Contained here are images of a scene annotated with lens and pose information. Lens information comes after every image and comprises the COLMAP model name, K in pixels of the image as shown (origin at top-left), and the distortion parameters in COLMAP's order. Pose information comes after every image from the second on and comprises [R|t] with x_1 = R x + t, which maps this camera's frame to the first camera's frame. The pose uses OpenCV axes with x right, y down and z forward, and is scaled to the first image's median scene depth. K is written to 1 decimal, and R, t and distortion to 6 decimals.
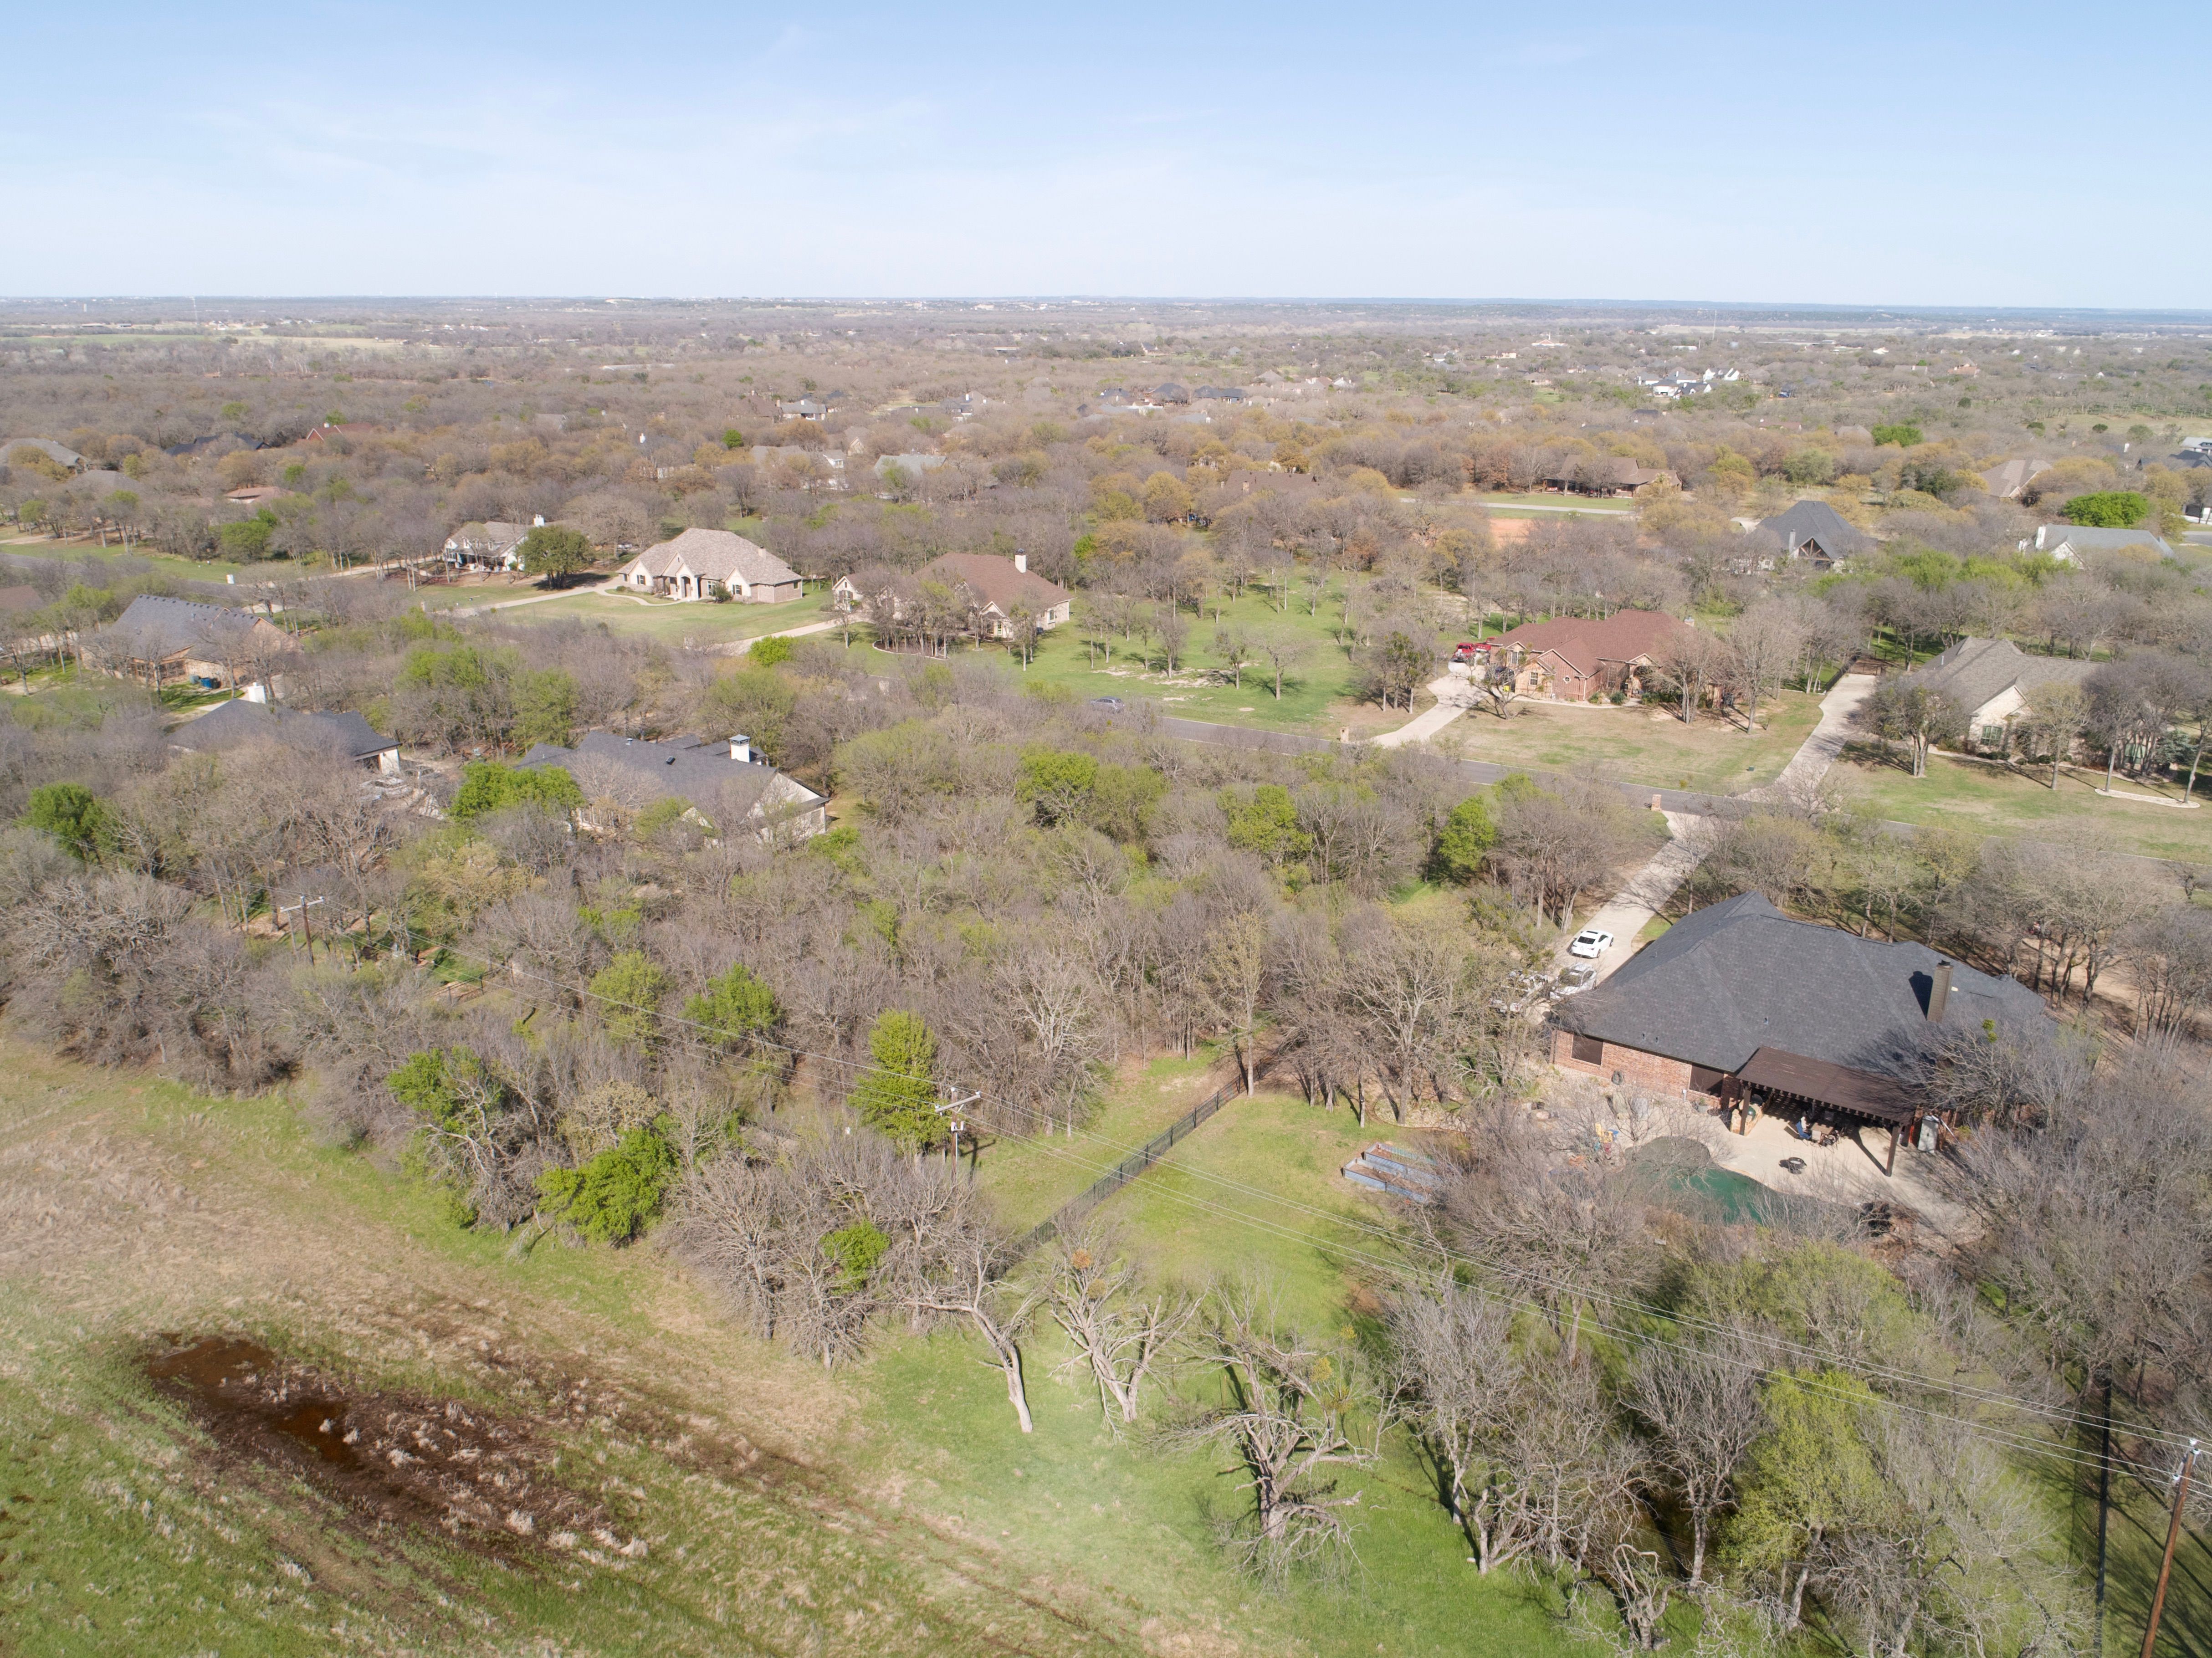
lens RADIAL K [[1682.9, 0, 1106.0], [0, 1682.9, 829.0], [0, 0, 1]] dist [-0.015734, 0.001808]
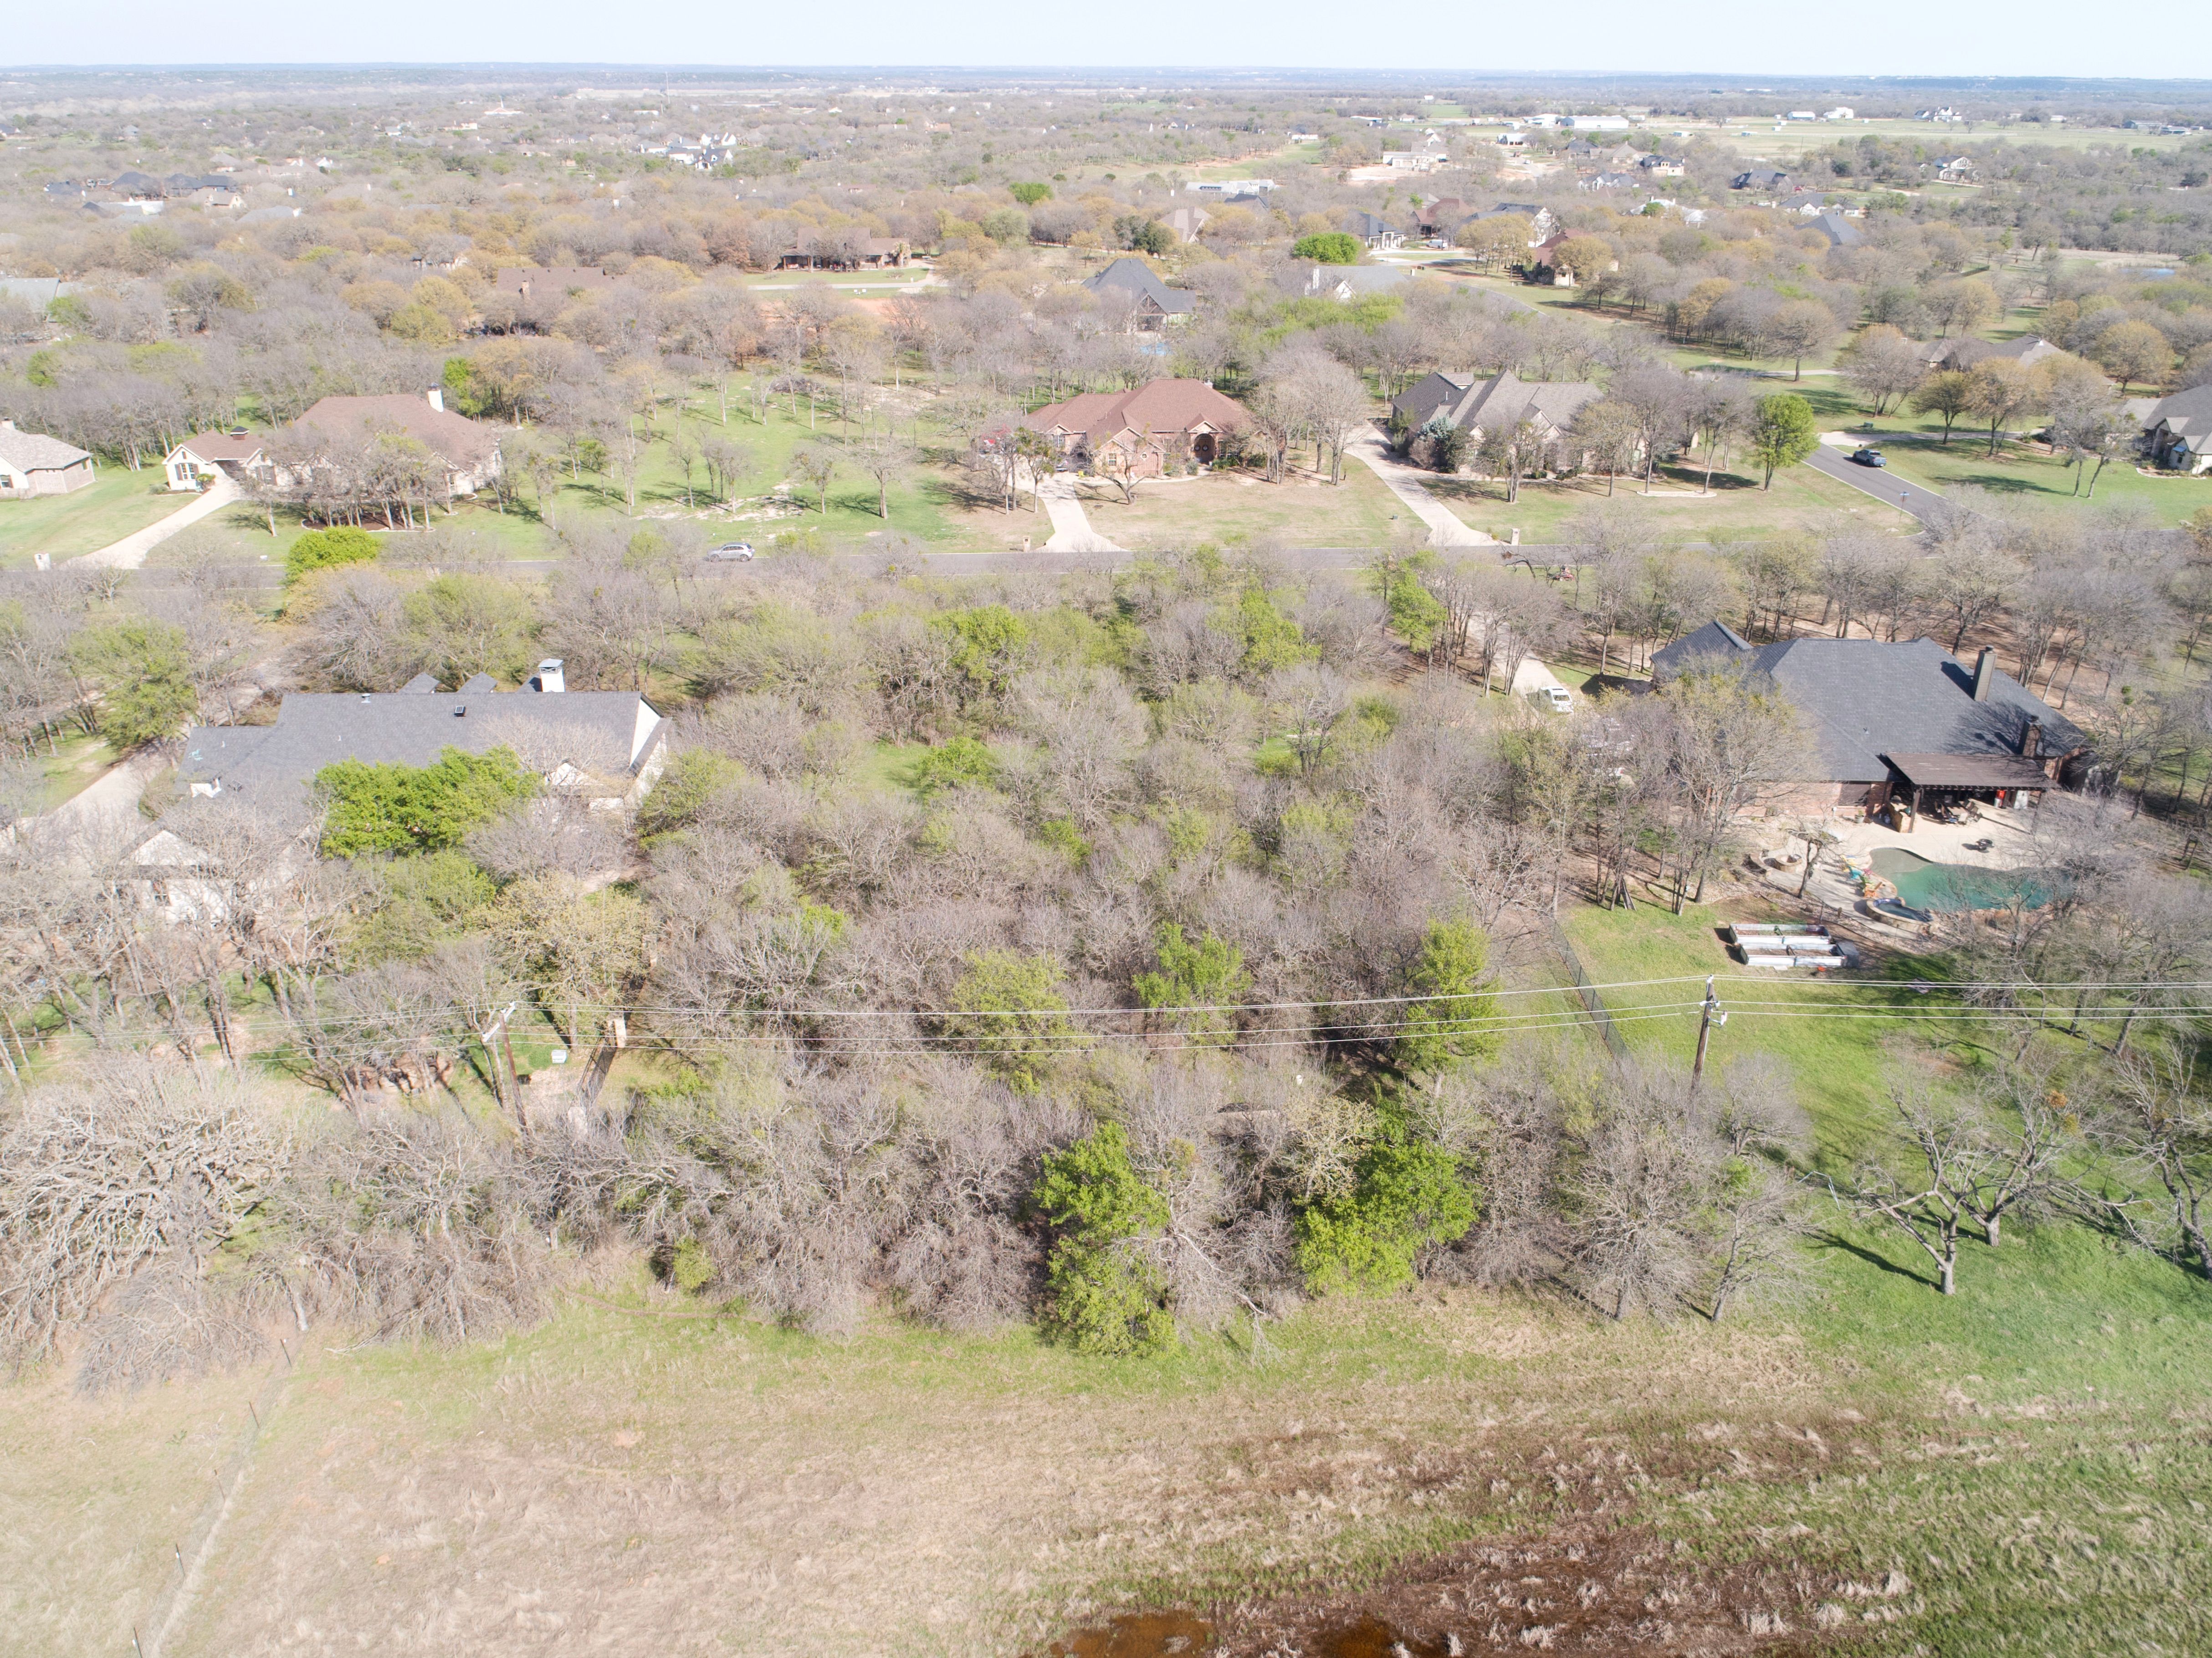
lens RADIAL K [[1682.9, 0, 1106.0], [0, 1682.9, 829.0], [0, 0, 1]] dist [-0.015734, 0.001808]
pose [[0.825966, -0.237467, 0.511263, -0.245592], [0.172520, 0.969911, 0.171783, -0.040646], [-0.536672, -0.053684, 0.842081, 0.133673]]
